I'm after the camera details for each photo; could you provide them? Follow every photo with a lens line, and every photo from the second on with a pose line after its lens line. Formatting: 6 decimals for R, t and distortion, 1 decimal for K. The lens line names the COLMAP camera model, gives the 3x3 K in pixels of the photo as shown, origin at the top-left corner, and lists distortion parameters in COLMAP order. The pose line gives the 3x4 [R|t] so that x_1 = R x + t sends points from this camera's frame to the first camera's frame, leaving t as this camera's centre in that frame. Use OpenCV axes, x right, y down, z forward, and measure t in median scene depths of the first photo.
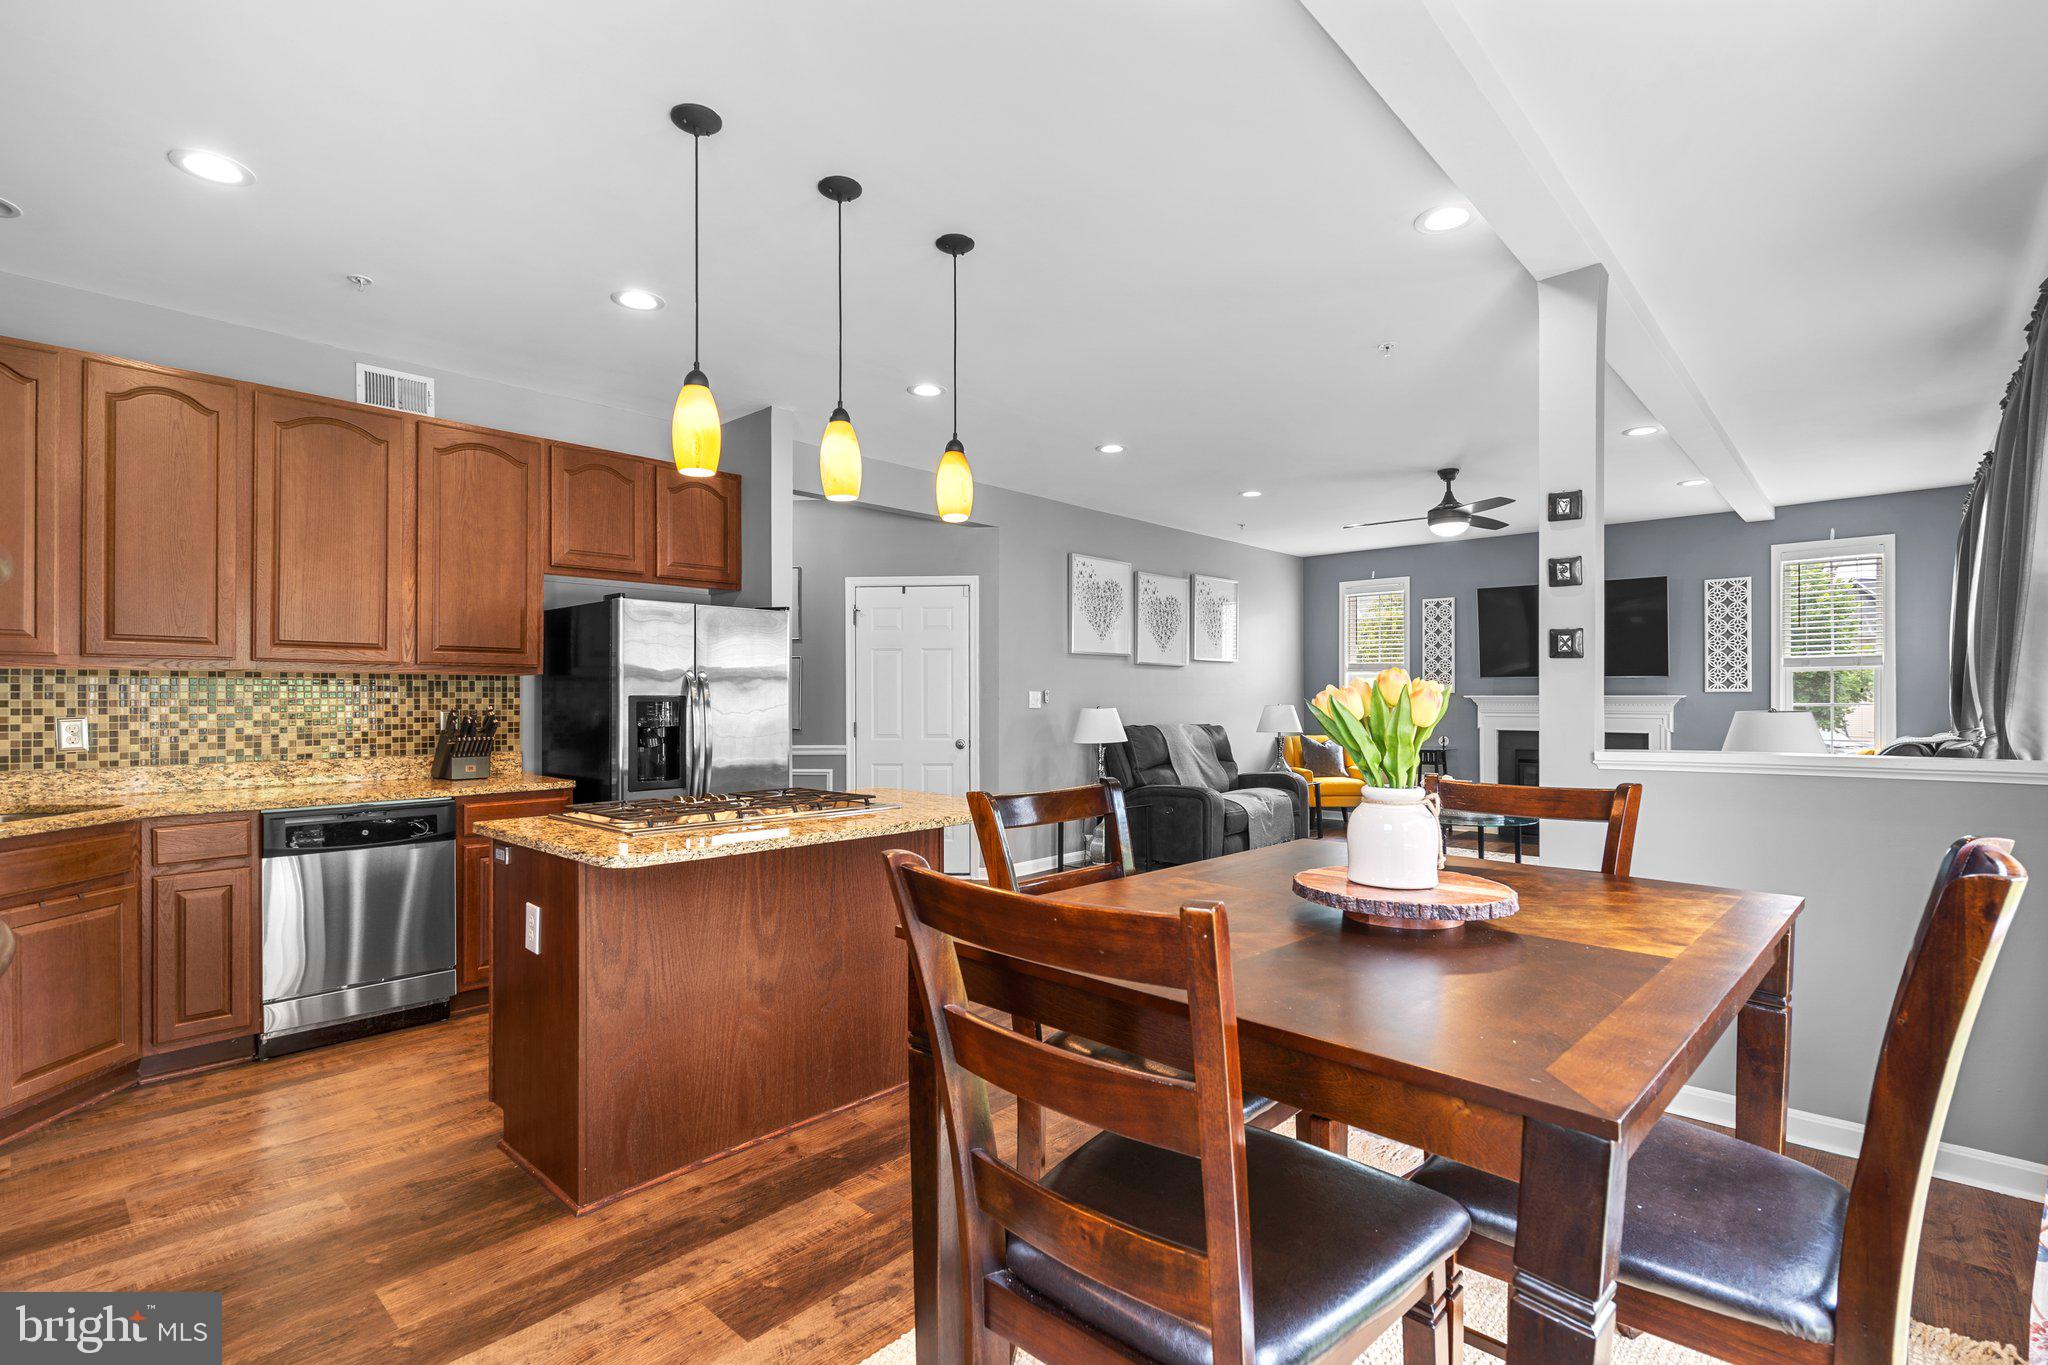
lens RADIAL K [[935.9, 0, 1016.1], [0, 935.9, 697.6], [0, 0, 1]] dist [-0.009460, 0.002810]
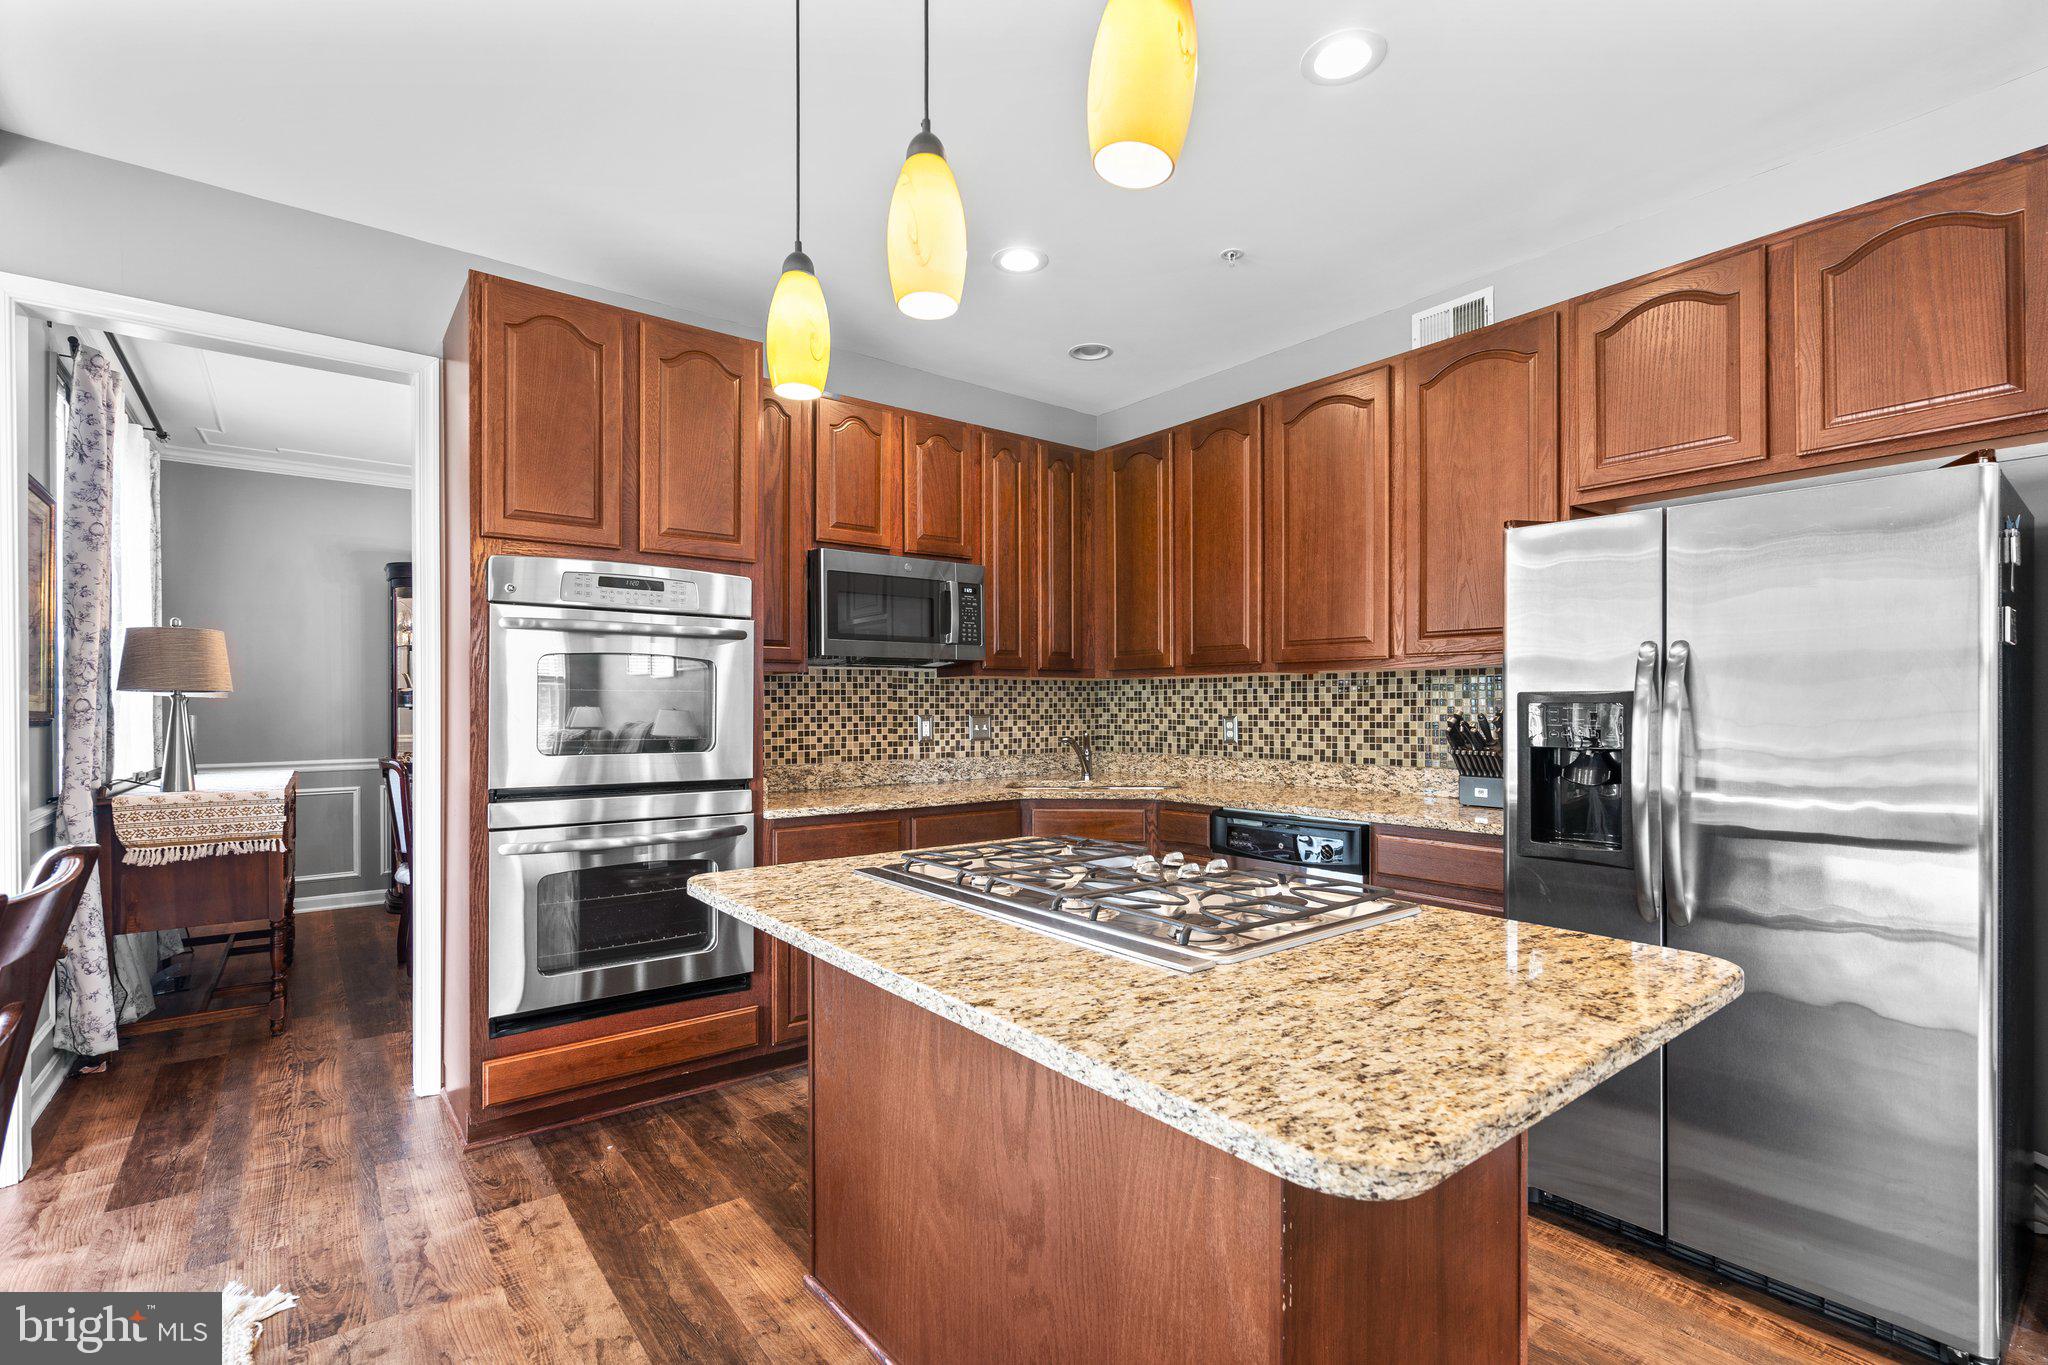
lens RADIAL K [[935.9, 0, 1023.5], [0, 935.9, 709.3], [0, 0, 1]] dist [-0.009460, 0.002810]
pose [[-0.156105, 0.005151, -0.987727, 0.228817], [0.002499, 0.999985, 0.004820, 0.005670], [0.987737, -0.001716, -0.156115, 0.830302]]
